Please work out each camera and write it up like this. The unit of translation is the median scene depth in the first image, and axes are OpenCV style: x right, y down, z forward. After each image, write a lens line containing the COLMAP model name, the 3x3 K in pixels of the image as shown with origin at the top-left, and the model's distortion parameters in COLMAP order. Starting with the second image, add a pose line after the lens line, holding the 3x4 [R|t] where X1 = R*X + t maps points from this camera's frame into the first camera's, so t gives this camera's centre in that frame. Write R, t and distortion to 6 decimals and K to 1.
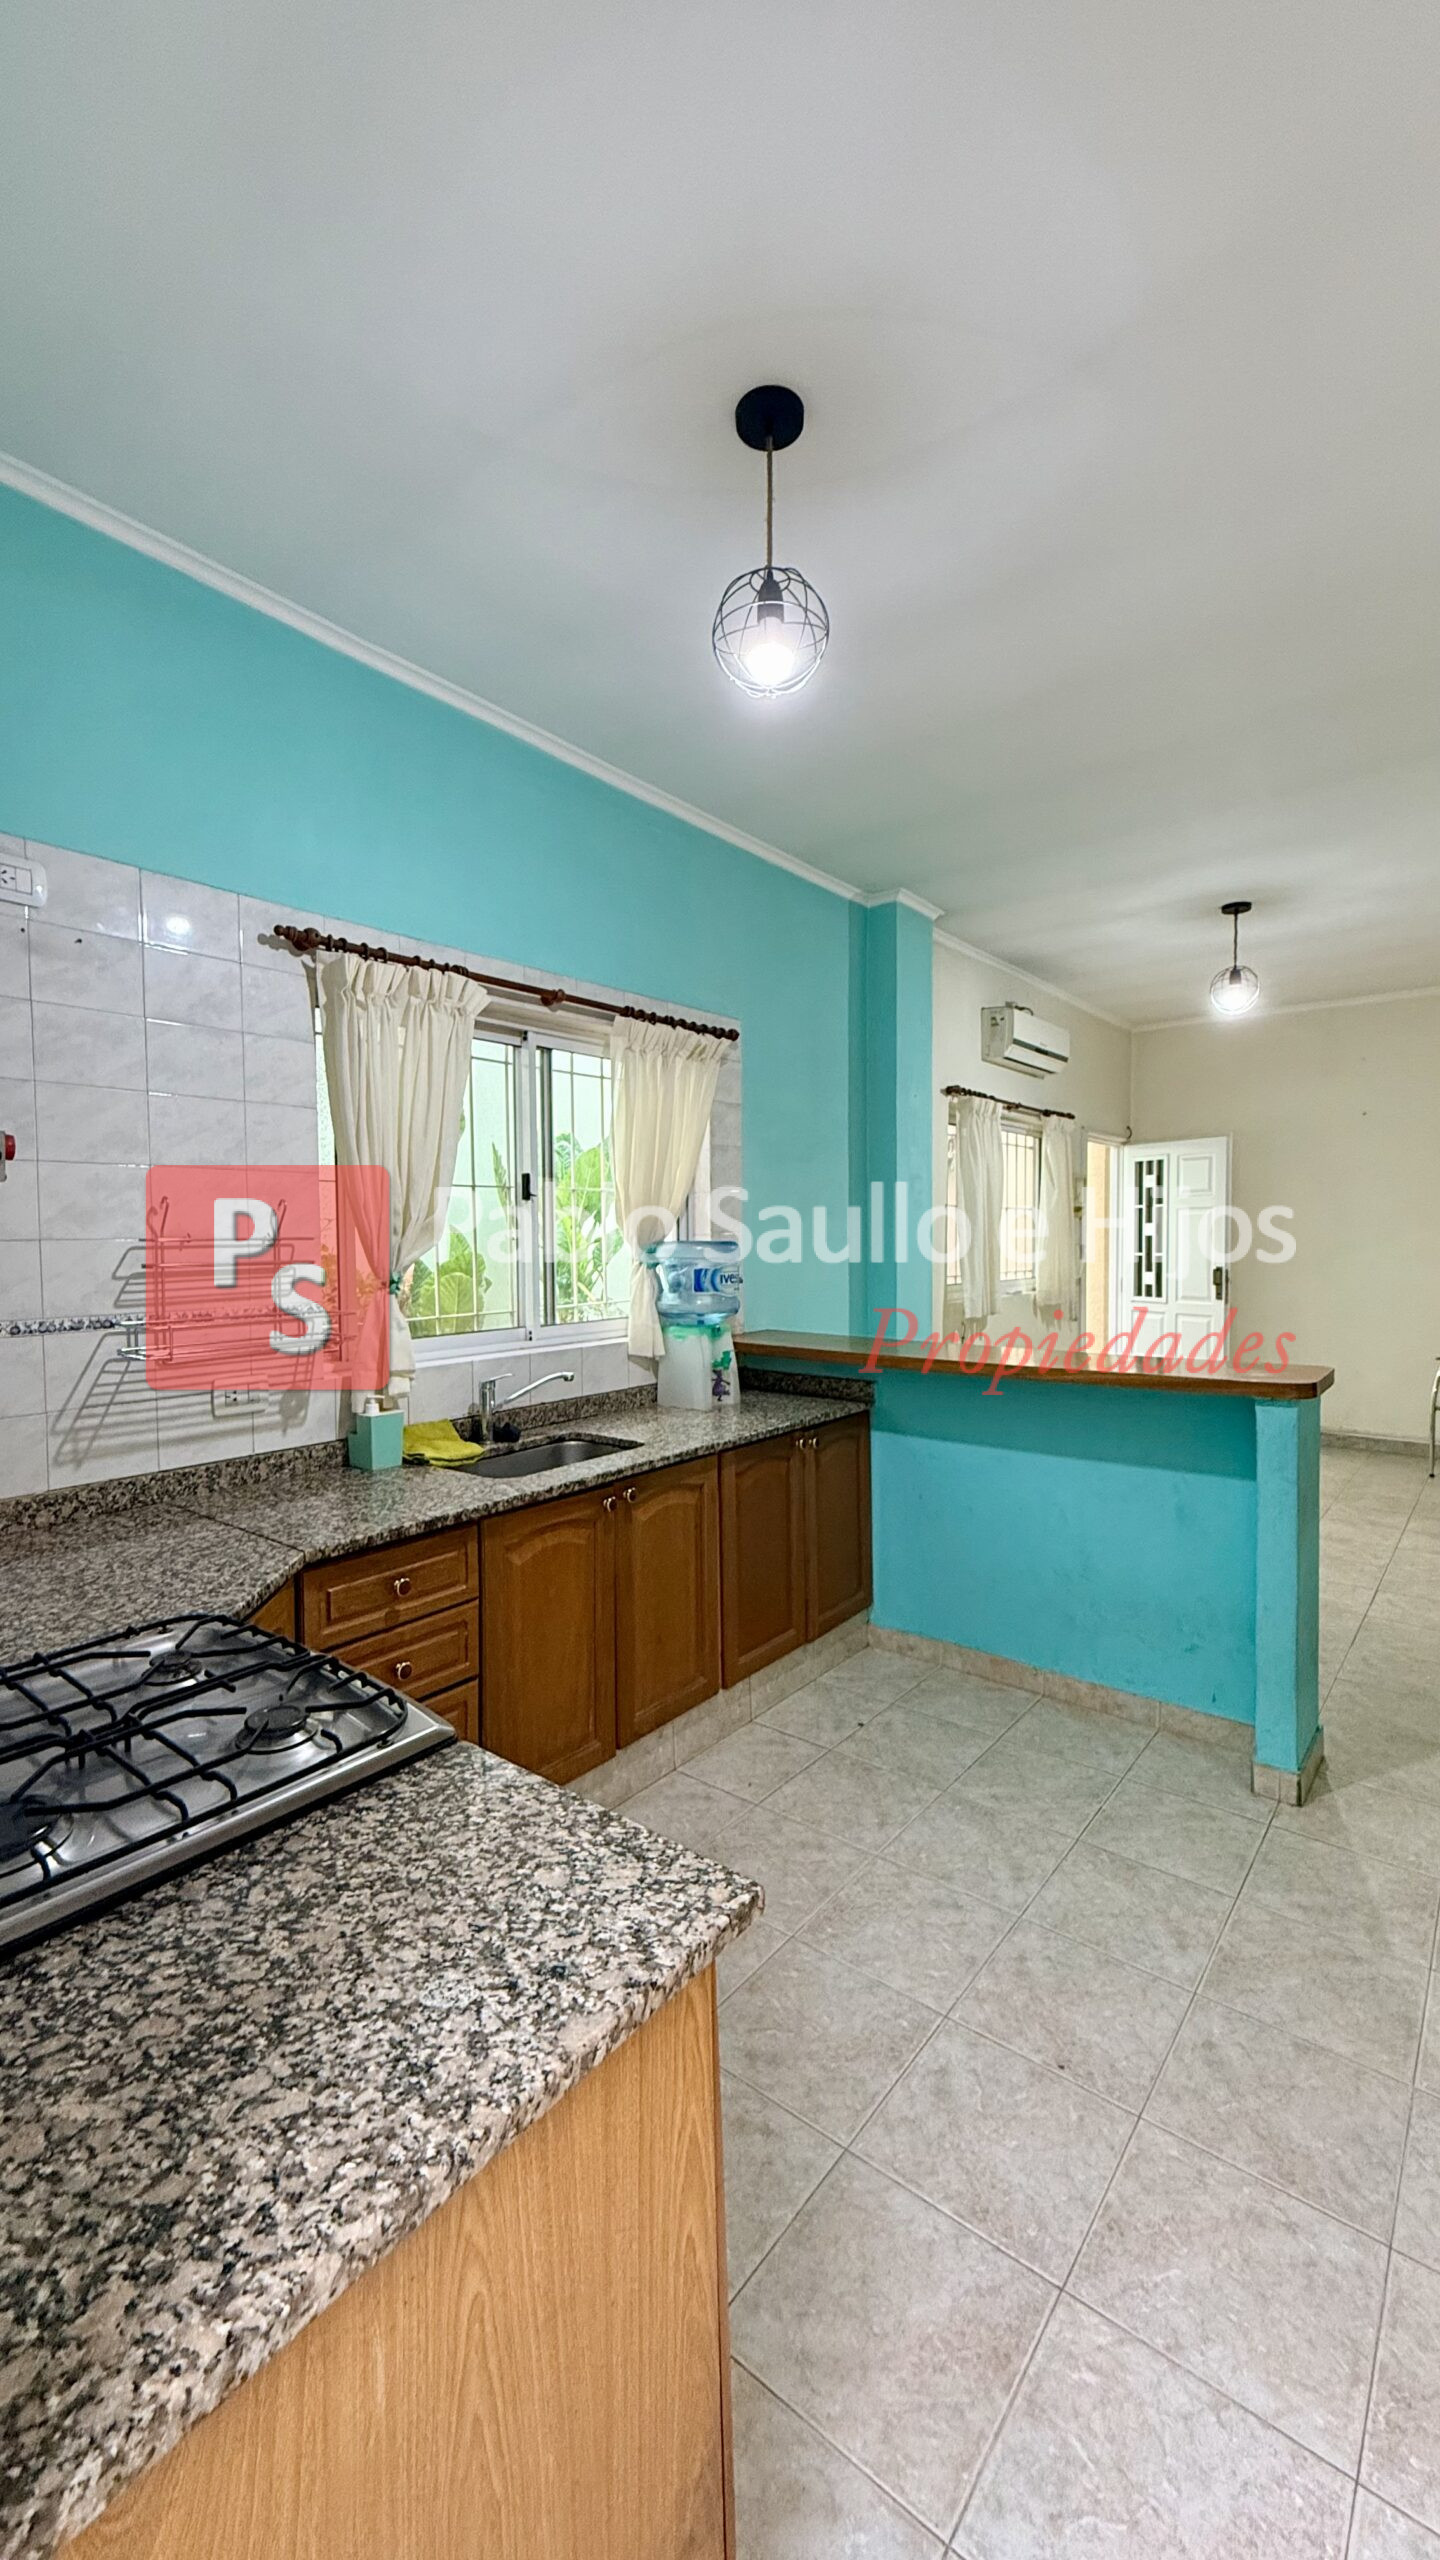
lens RADIAL K [[1026.7, 0, 724.5], [0, 1026.7, 1272.7], [0, 0, 1]] dist [0.005706, 0.000663]
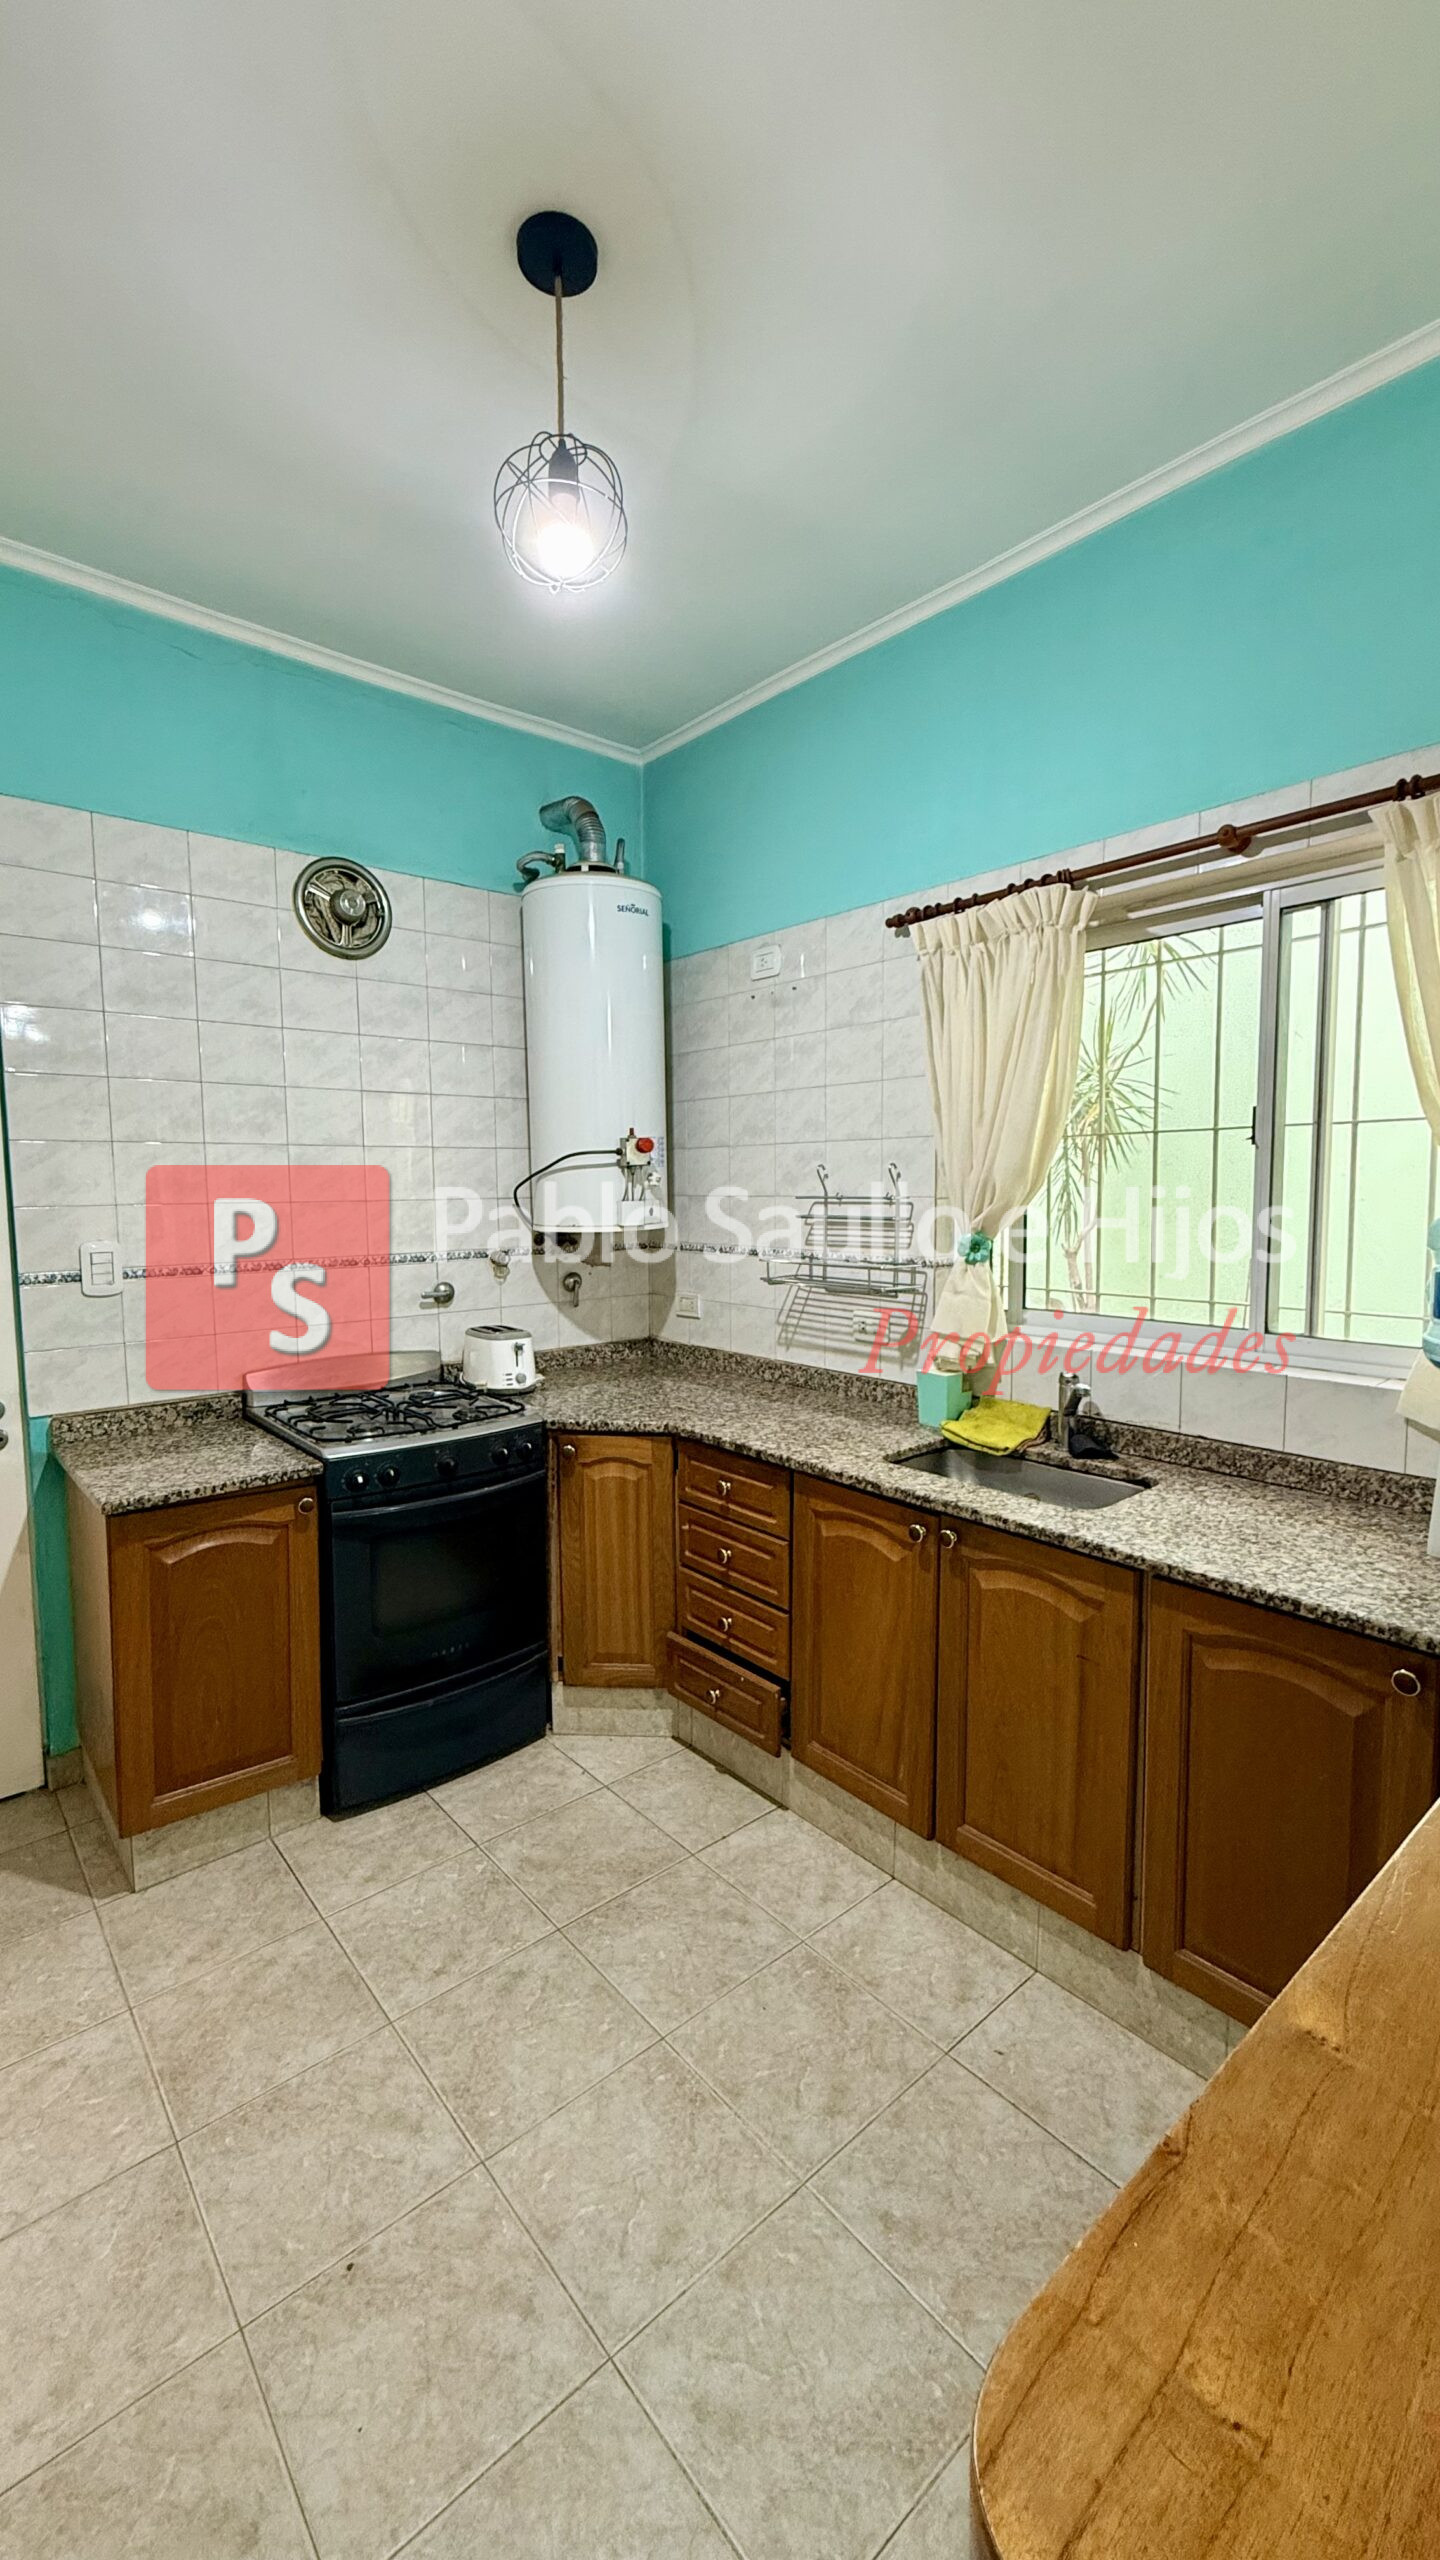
lens RADIAL K [[1026.7, 0, 723.6], [0, 1026.7, 1275.4], [0, 0, 1]] dist [0.005706, 0.000663]
pose [[-0.191933, 0.096350, -0.976667, 0.801937], [-0.029467, 0.994155, 0.103866, -0.066482], [0.980966, 0.048715, -0.187972, 1.147087]]
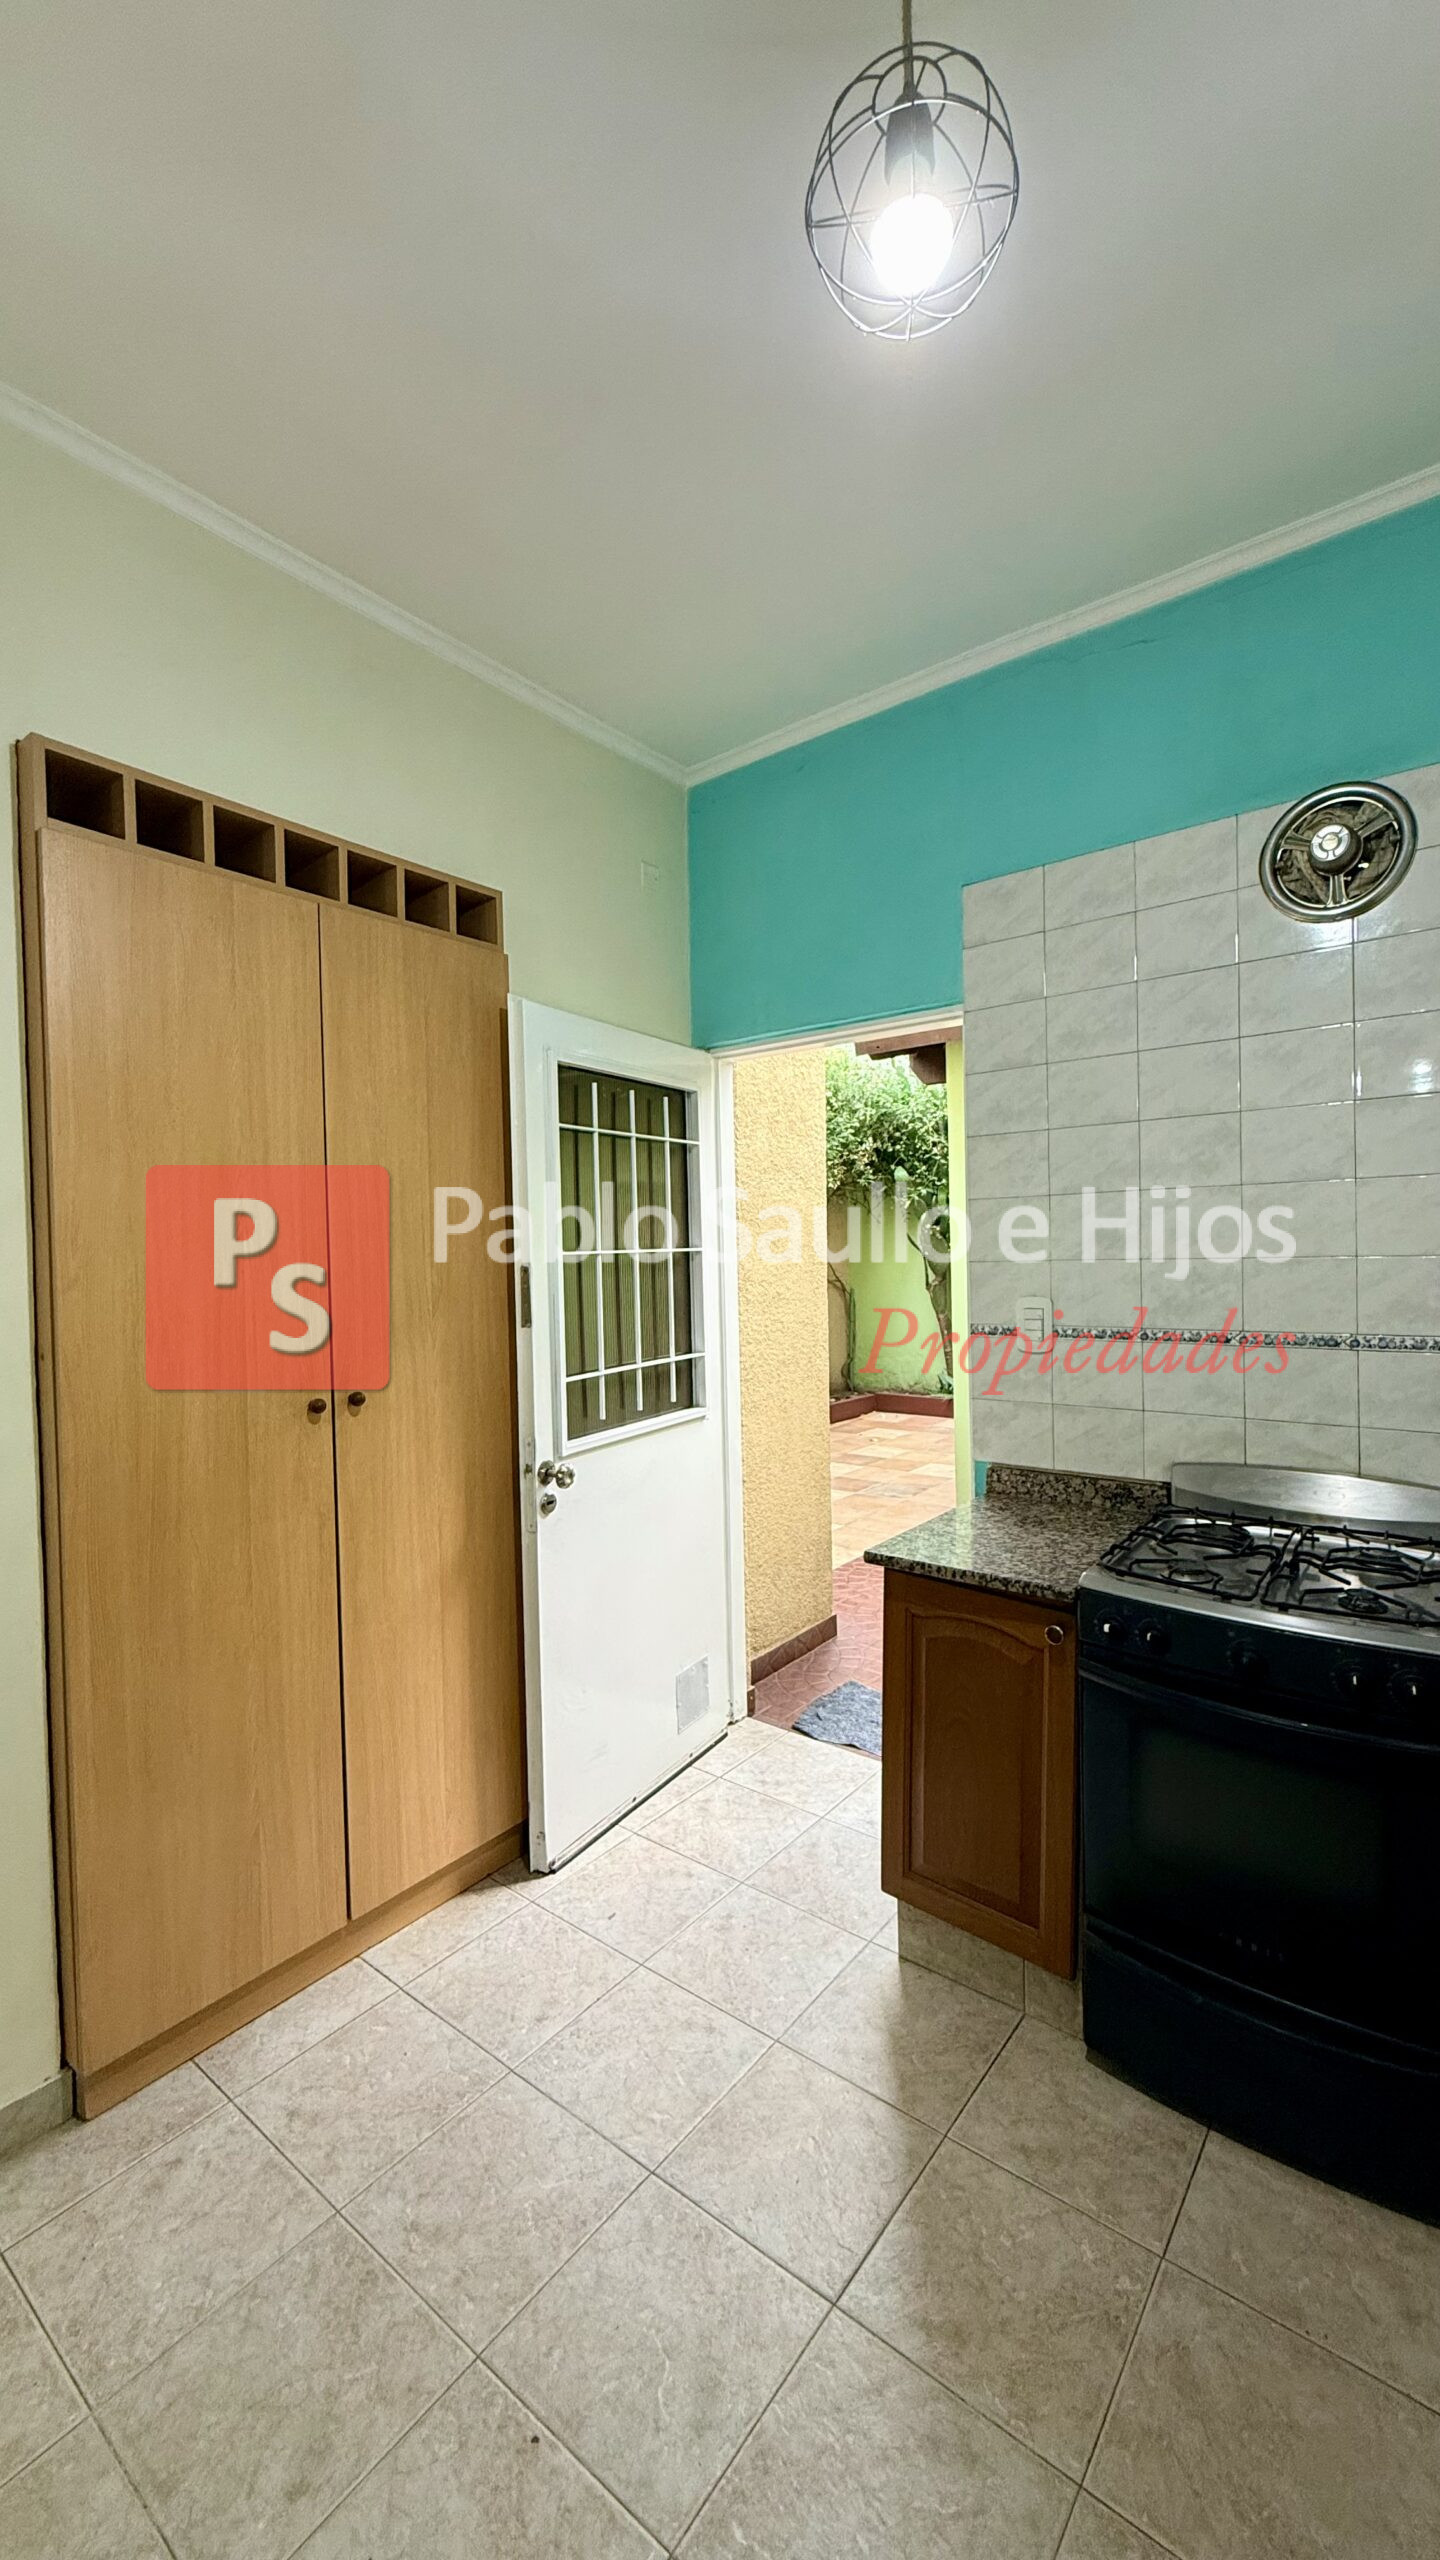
lens RADIAL K [[1026.7, 0, 723.2], [0, 1026.7, 1278.5], [0, 0, 1]] dist [0.005706, 0.000663]
pose [[-0.999646, 0.026607, -0.000054, 0.172936], [0.026553, 0.997736, 0.061790, -0.063577], [0.001698, 0.061767, -0.998089, 1.362691]]
